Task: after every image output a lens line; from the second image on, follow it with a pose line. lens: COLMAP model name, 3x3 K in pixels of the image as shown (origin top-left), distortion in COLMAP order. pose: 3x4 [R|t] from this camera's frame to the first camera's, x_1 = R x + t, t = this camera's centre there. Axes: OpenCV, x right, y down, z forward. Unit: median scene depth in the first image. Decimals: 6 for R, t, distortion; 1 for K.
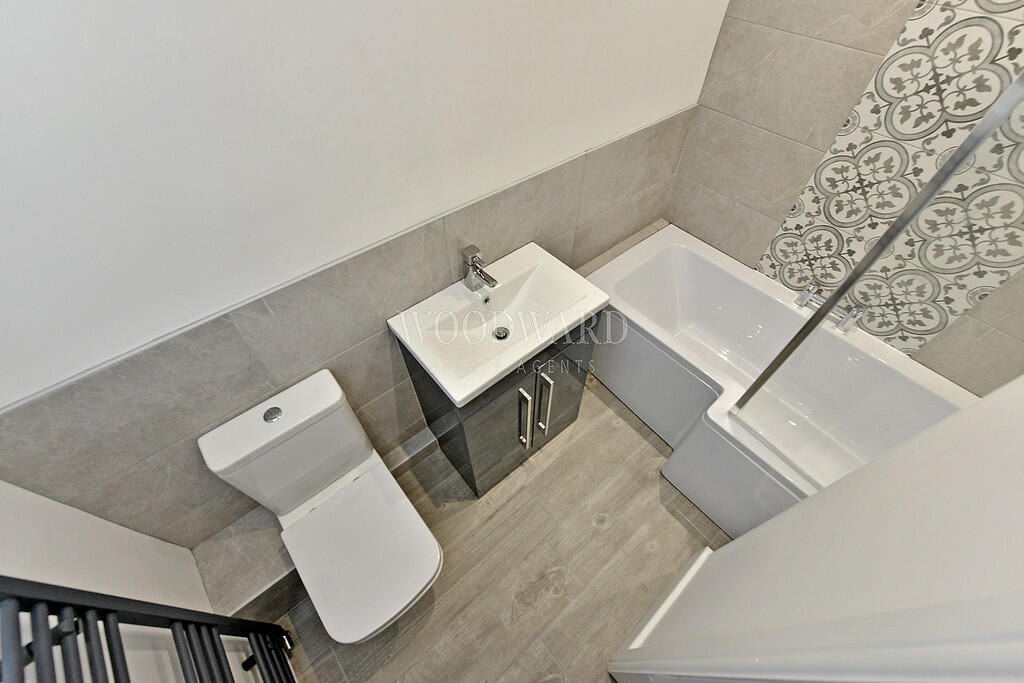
lens RADIAL K [[415.1, 0, 512.7], [0, 415.1, 333.2], [0, 0, 1]] dist [-0.007127, -0.000919]
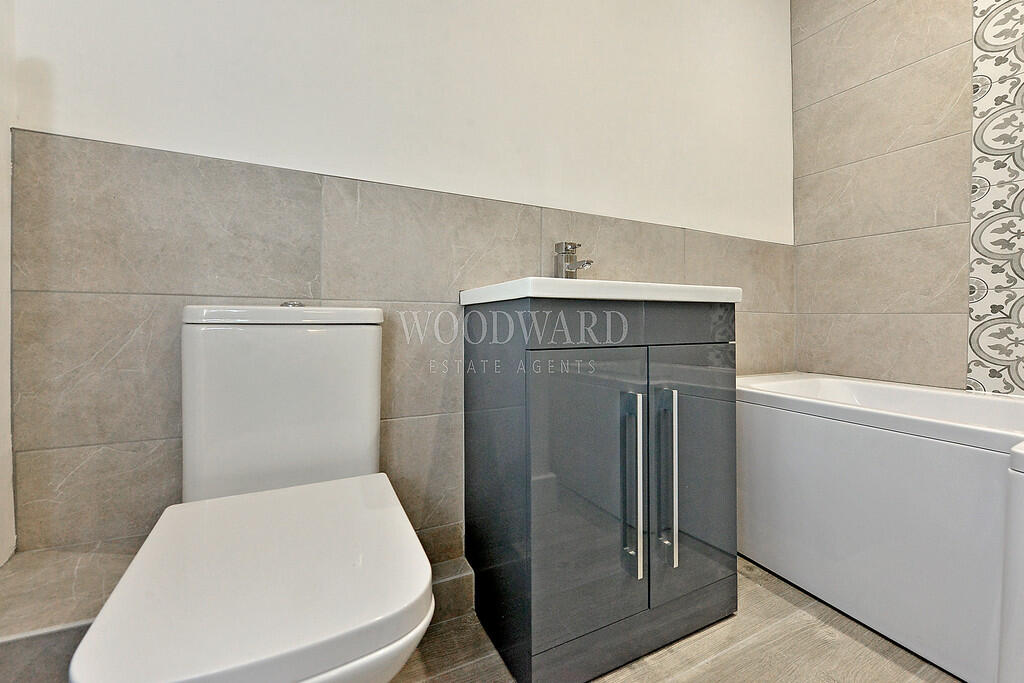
lens RADIAL K [[415.1, 0, 506.9], [0, 415.1, 331.8], [0, 0, 1]] dist [-0.007127, -0.000919]
pose [[0.969624, -0.000206, -0.244601, 0.001237], [-0.189604, 0.631135, -0.752143, 0.577507], [0.154531, 0.775673, 0.611925, 0.486958]]
